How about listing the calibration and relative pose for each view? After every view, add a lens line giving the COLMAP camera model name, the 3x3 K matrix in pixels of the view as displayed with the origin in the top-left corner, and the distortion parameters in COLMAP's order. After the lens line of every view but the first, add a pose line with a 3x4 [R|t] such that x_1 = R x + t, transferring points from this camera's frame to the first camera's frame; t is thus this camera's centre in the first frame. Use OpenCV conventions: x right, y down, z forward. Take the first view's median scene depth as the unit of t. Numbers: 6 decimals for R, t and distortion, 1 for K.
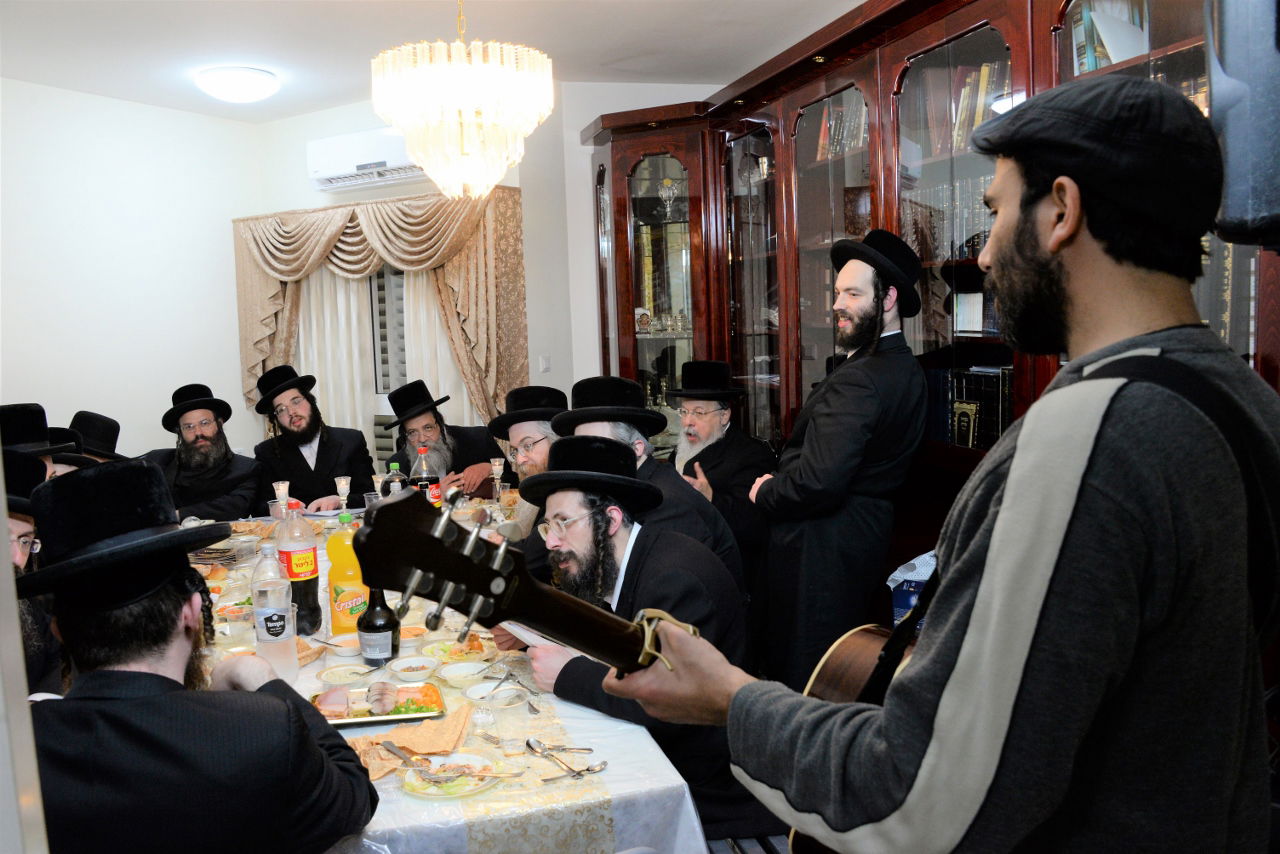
lens RADIAL K [[1024.8, 0, 639.3], [0, 1024.8, 438.3], [0, 0, 1]] dist [-0.149008, 0.089373]
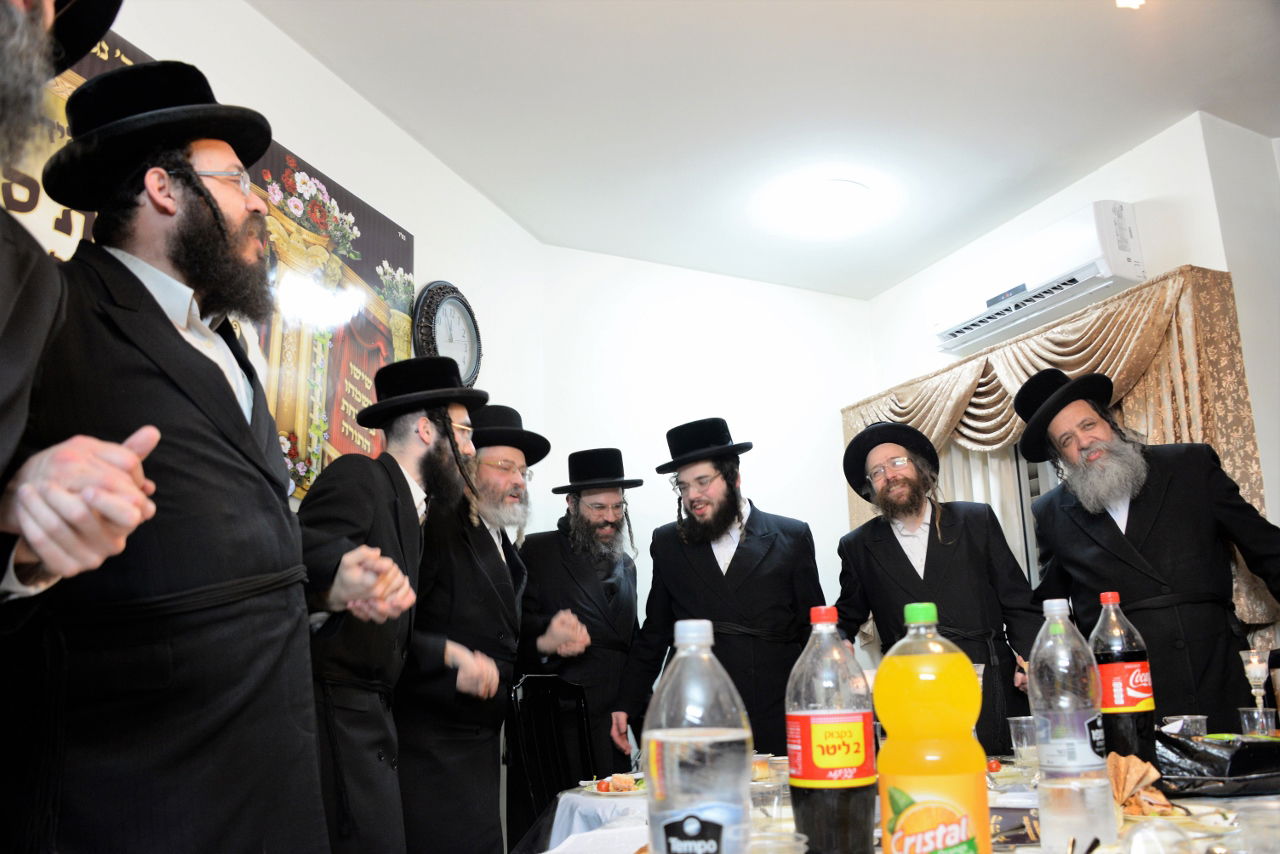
lens RADIAL K [[1024.8, 0, 639.3], [0, 1024.8, 438.3], [0, 0, 1]] dist [-0.149008, 0.089373]
pose [[0.808299, -0.121701, -0.576057, -0.070459], [-0.067291, 0.952897, -0.295735, 0.067420], [0.584914, 0.277806, 0.762036, 0.301754]]
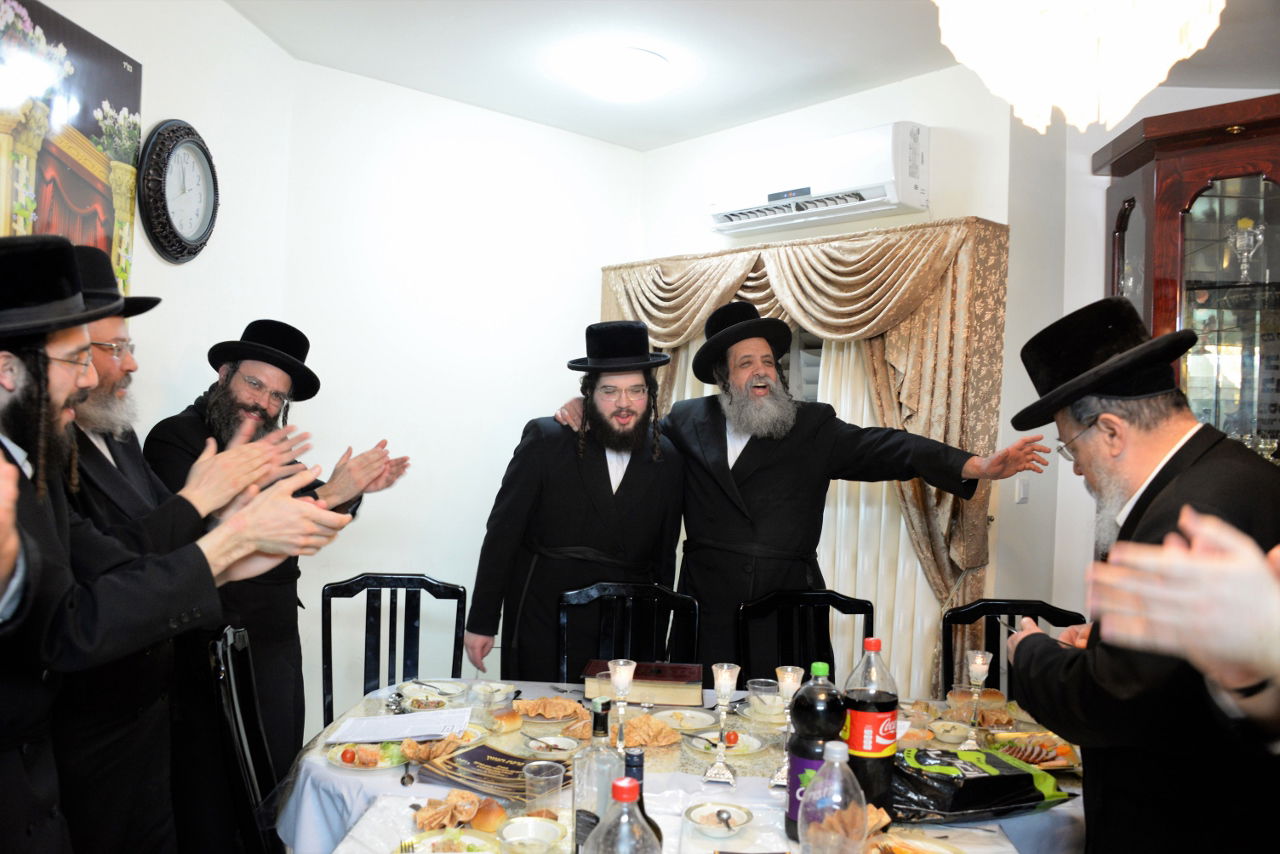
lens RADIAL K [[1024.8, 0, 639.3], [0, 1024.8, 438.3], [0, 0, 1]] dist [-0.149008, 0.089373]
pose [[0.935450, 0.074617, -0.345494, -0.101922], [-0.109019, 0.990717, -0.081208, -0.026162], [0.336227, 0.113631, 0.934901, 0.300046]]
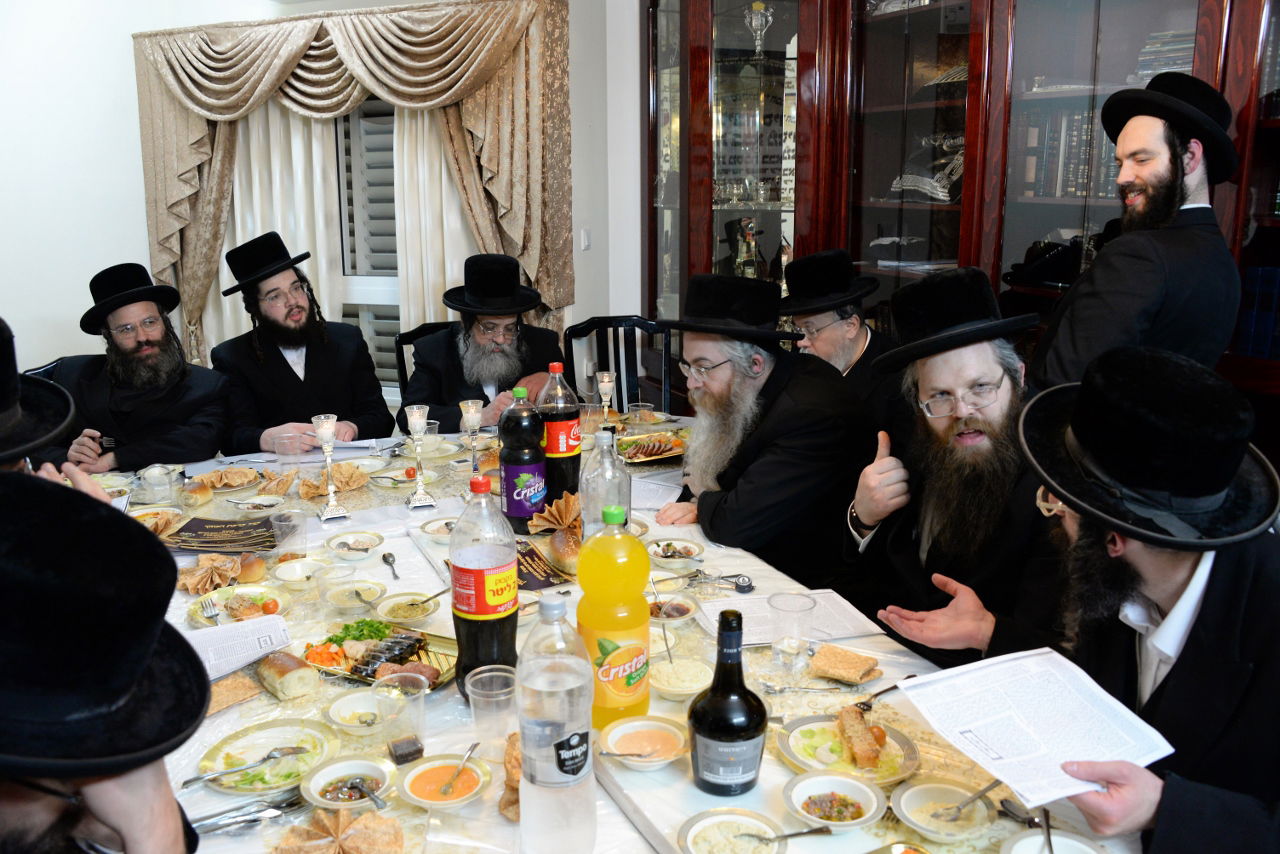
lens RADIAL K [[1024.8, 0, 639.3], [0, 1024.8, 438.3], [0, 0, 1]] dist [-0.149008, 0.089373]
pose [[0.986093, -0.009148, 0.165941, -0.181154], [-0.010032, 0.993387, 0.114378, -0.012348], [-0.165890, -0.114452, 0.979480, 0.227217]]
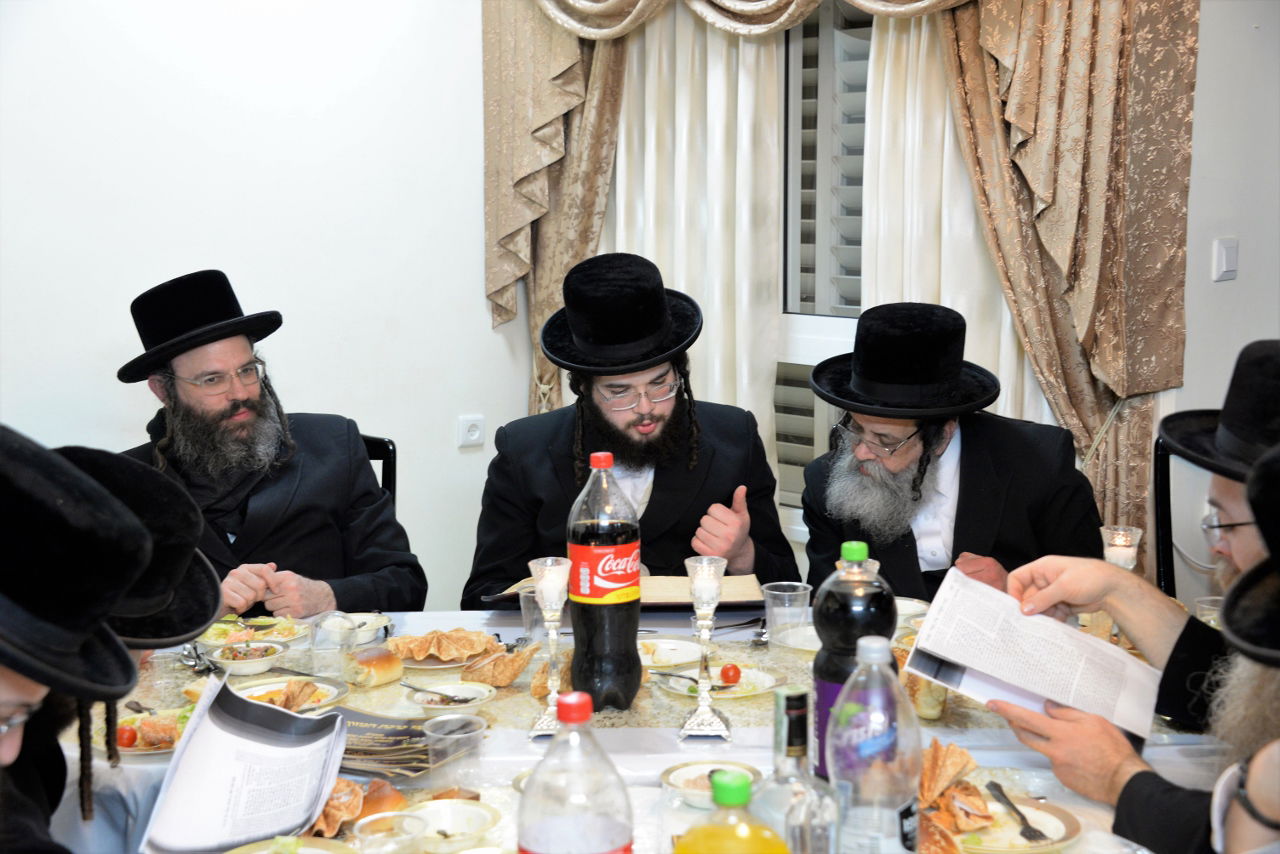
lens RADIAL K [[1955.9, 0, 640.0], [0, 1955.9, 427.0], [0, 0, 1]] dist [0.369498, 0.002394]
pose [[0.951228, 0.067728, -0.300961, -0.069037], [-0.058931, 0.997530, 0.038225, -0.025776], [0.302807, -0.018625, 0.952870, 0.204175]]
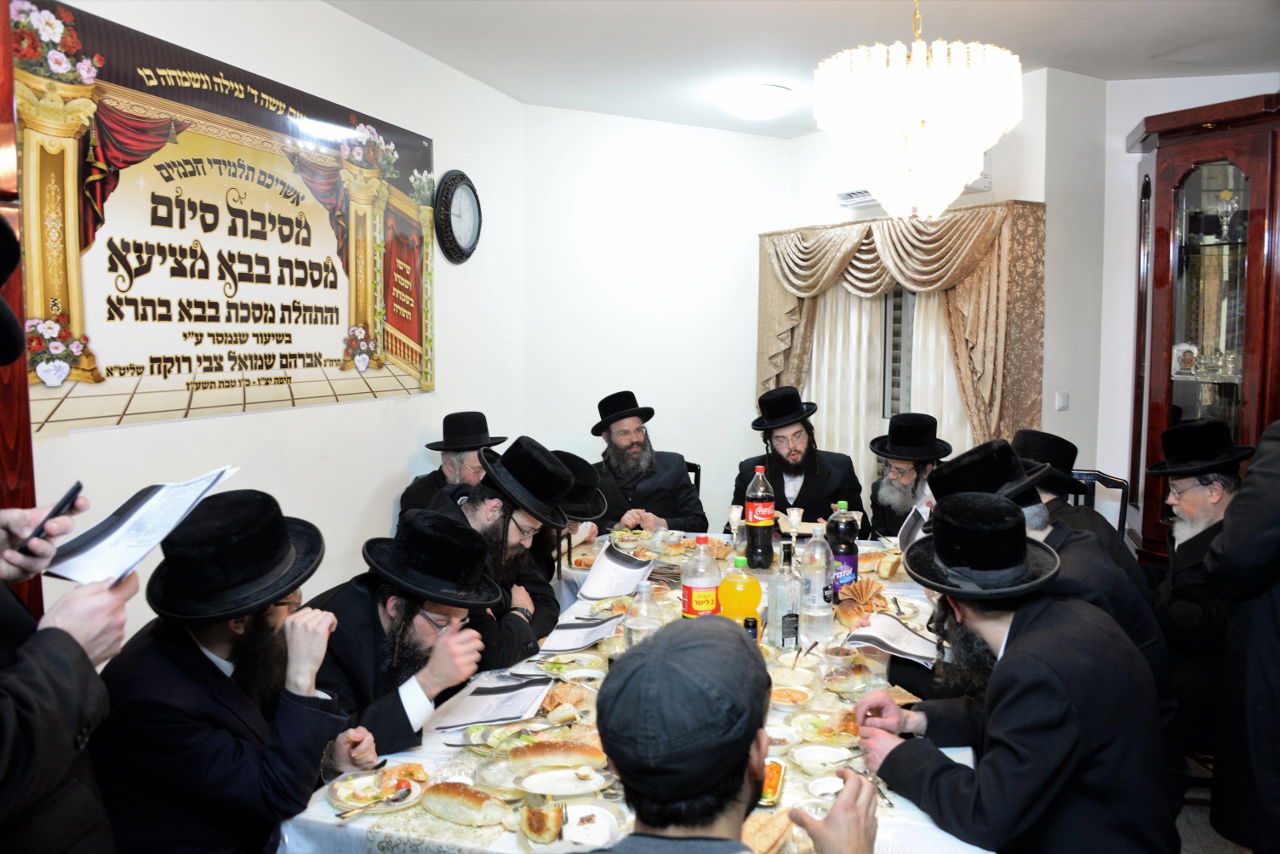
lens RADIAL K [[1024.8, 0, 639.3], [0, 1024.8, 438.3], [0, 0, 1]] dist [-0.149008, 0.089373]
pose [[0.845433, 0.088127, -0.526760, 0.057835], [-0.093483, 0.995484, 0.016508, -0.020612], [0.525836, 0.035286, 0.849854, 0.070024]]
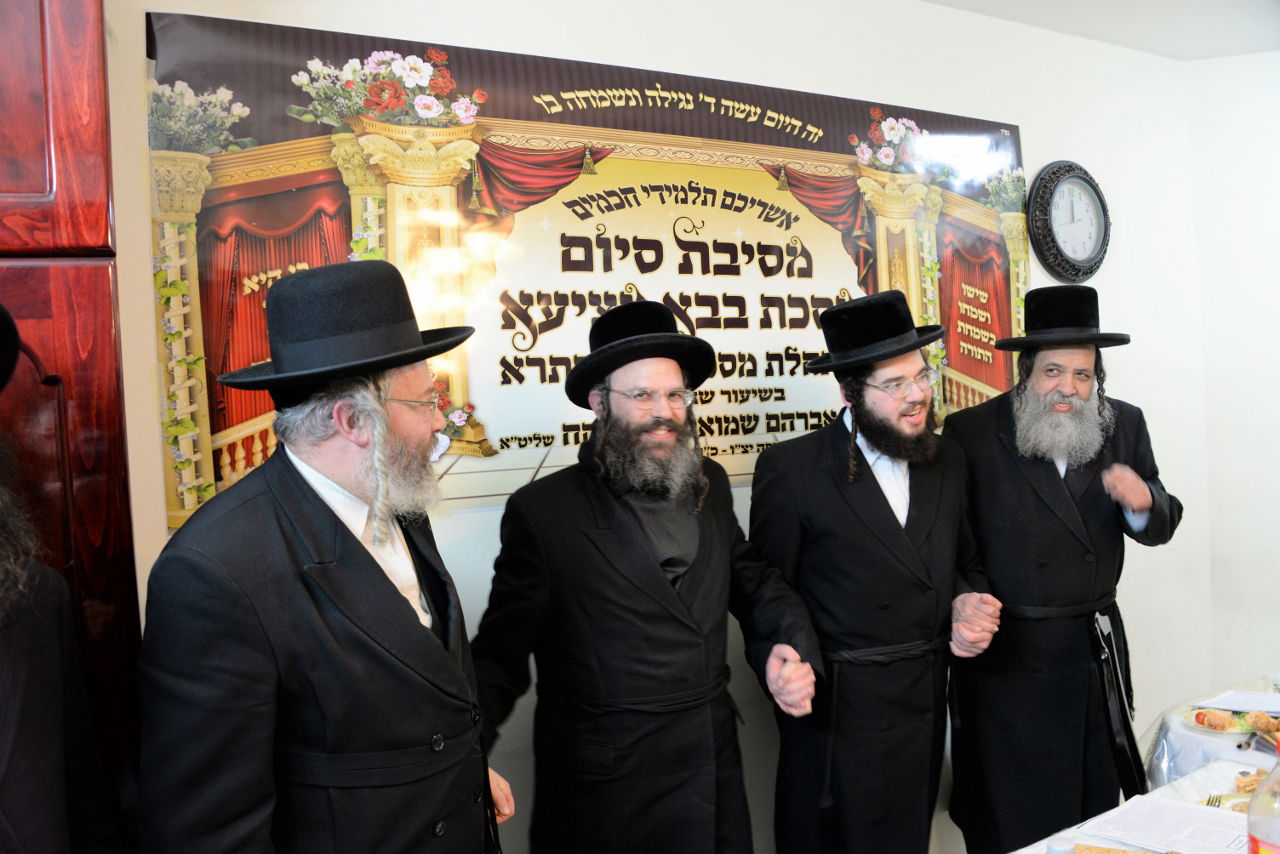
lens RADIAL K [[1024.8, 0, 639.3], [0, 1024.8, 438.3], [0, 0, 1]] dist [-0.149008, 0.089373]
pose [[0.234570, 0.035413, -0.971454, 0.015875], [-0.065069, 0.997667, 0.020657, -0.036322], [0.969919, 0.058366, 0.236327, 0.304720]]
